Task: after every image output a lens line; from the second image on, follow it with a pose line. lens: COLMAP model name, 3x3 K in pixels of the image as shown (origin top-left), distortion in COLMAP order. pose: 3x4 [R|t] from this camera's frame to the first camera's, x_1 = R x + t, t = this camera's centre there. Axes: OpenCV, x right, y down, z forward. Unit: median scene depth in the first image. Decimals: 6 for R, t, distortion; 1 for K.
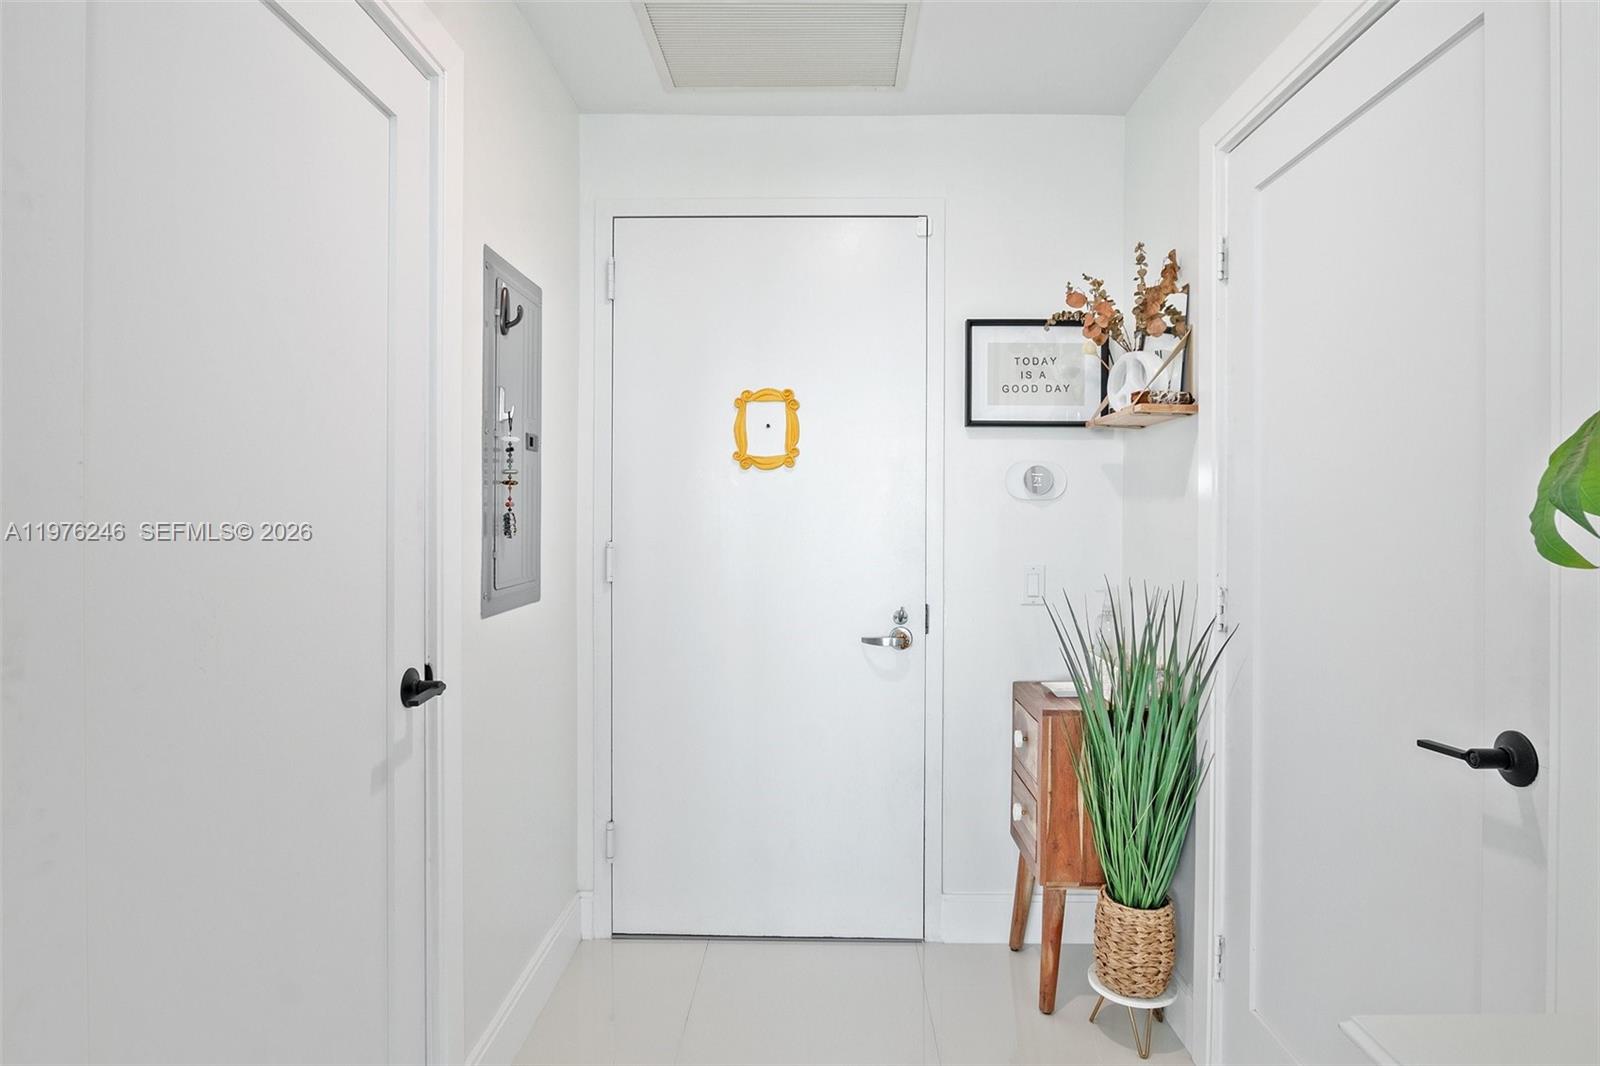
lens RADIAL K [[899.1, 0, 794.3], [0, 899.1, 514.4], [0, 0, 1]] dist [-0.022672, 0.002436]
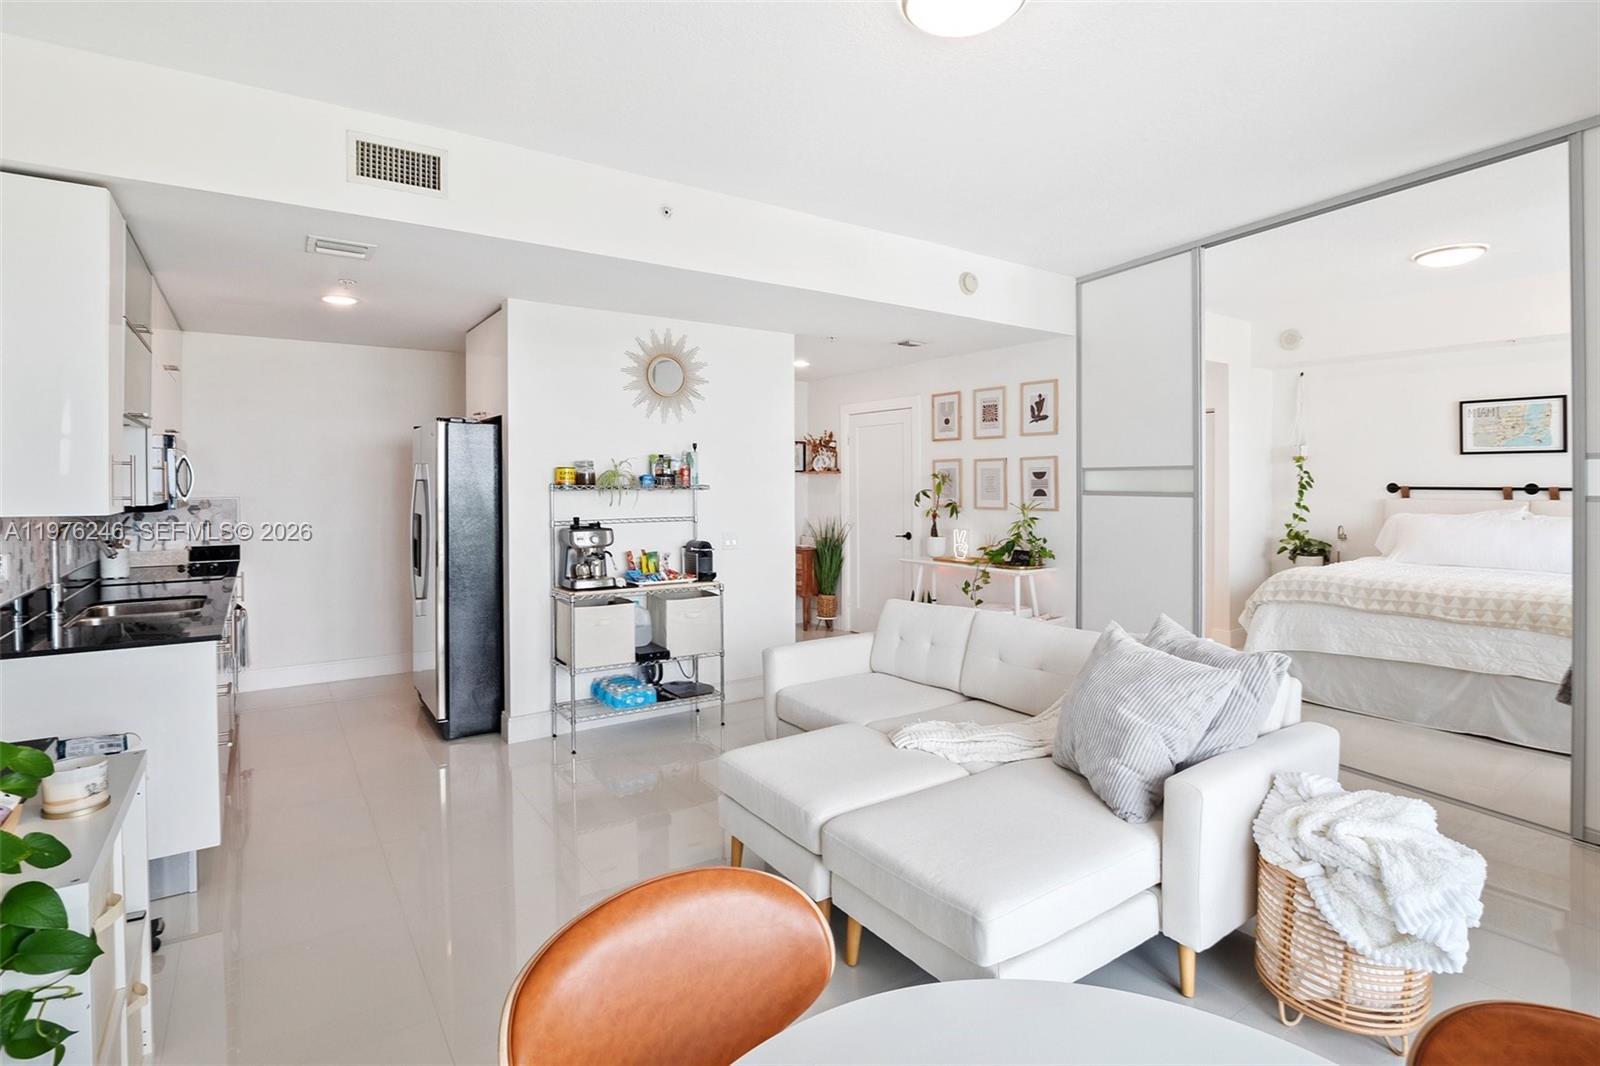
lens RADIAL K [[773.4, 0, 819.7], [0, 773.4, 475.7], [0, 0, 1]] dist [-0.010724, -0.001472]
pose [[0.797072, 0.000981, 0.603883, -1.631709], [0.003700, 0.999972, -0.006507, -0.073817], [-0.603873, 0.007421, 0.797046, -1.639503]]
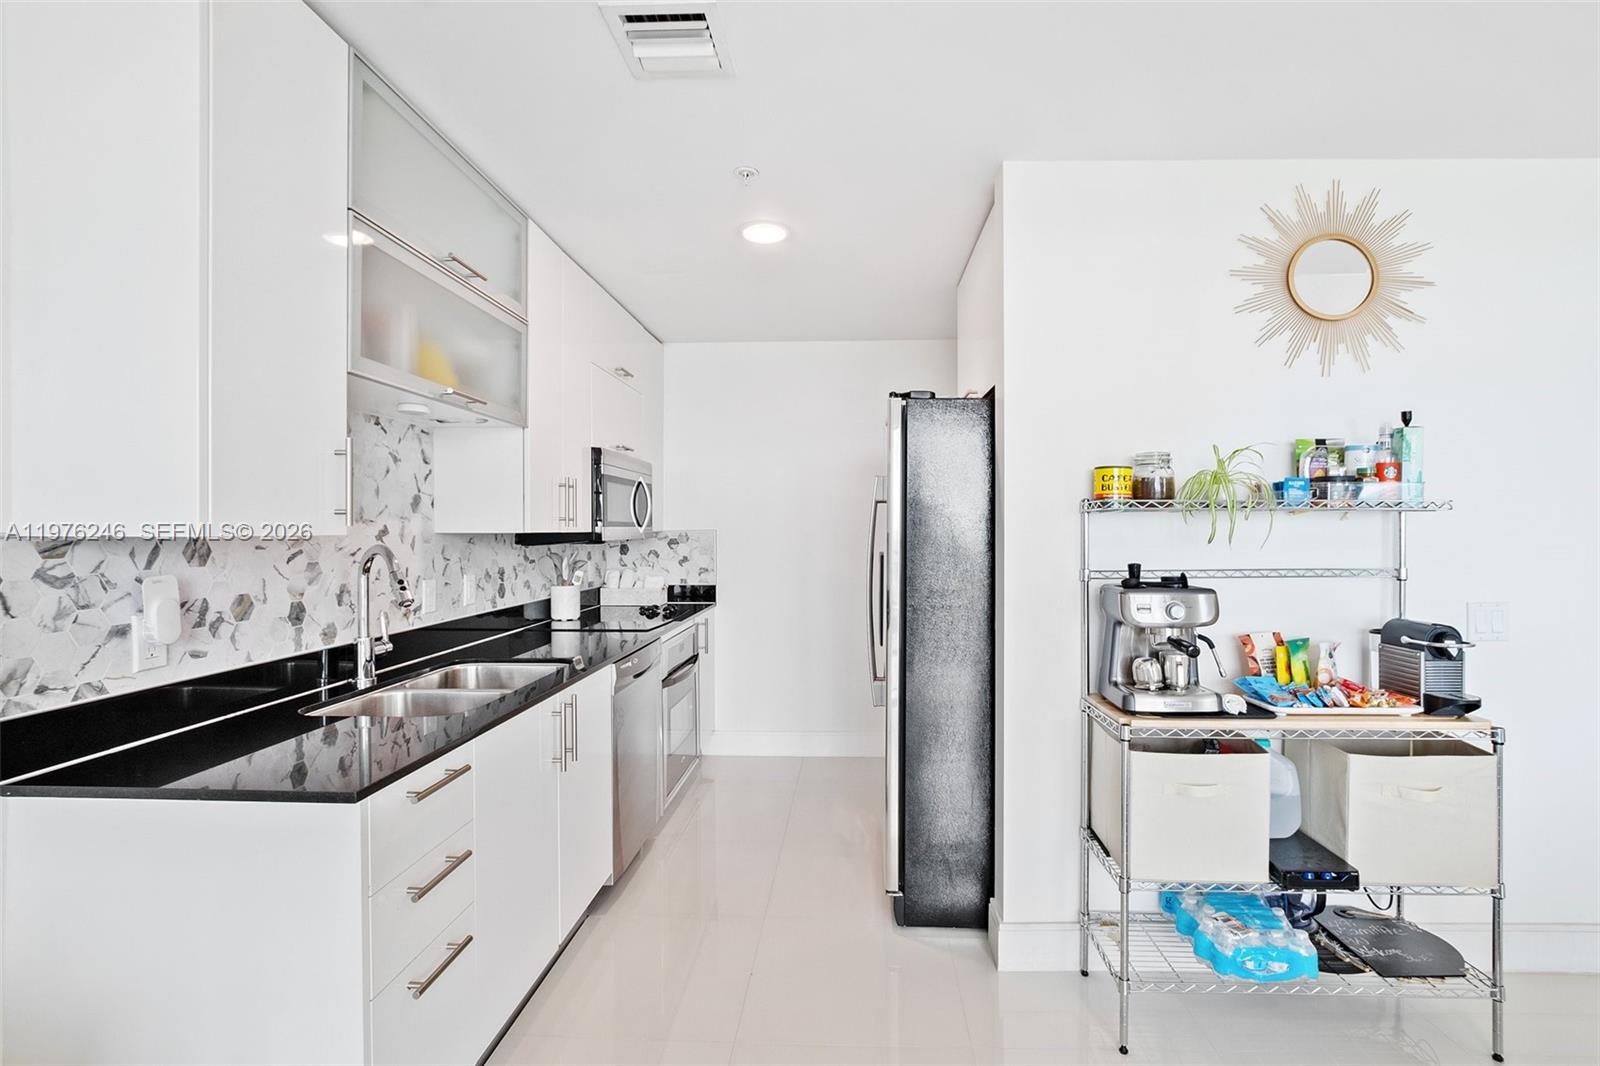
lens RADIAL K [[708.2, 0, 808.9], [0, 708.2, 538.0], [0, 0, 1]] dist [-0.031048, 0.003444]
pose [[0.999945, -0.004865, -0.009300, -1.367563], [0.004925, 0.999967, 0.006402, -0.027173], [0.009269, -0.006447, 0.999936, -0.664750]]
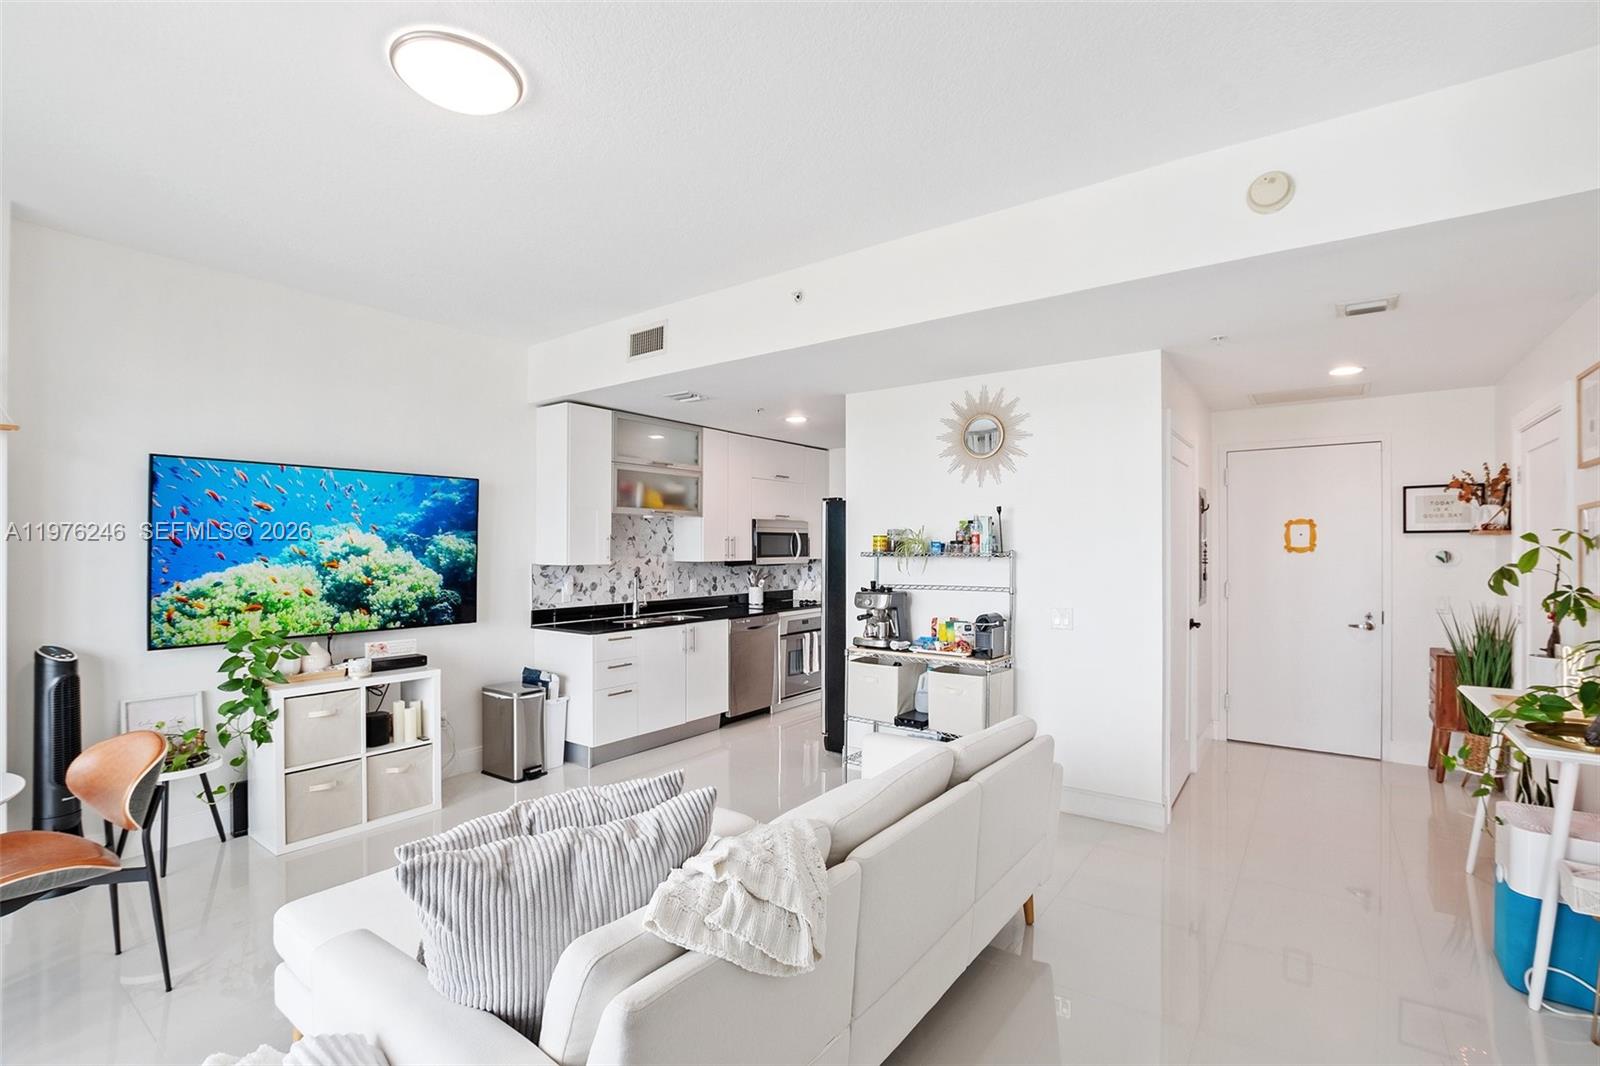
lens RADIAL K [[708.2, 0, 826.9], [0, 708.2, 544.7], [0, 0, 1]] dist [-0.031048, 0.003444]
pose [[0.833078, -0.006996, -0.553111, -0.059412], [0.002900, 0.999962, -0.008281, -0.068229], [0.553147, 0.005295, 0.833067, -1.444201]]
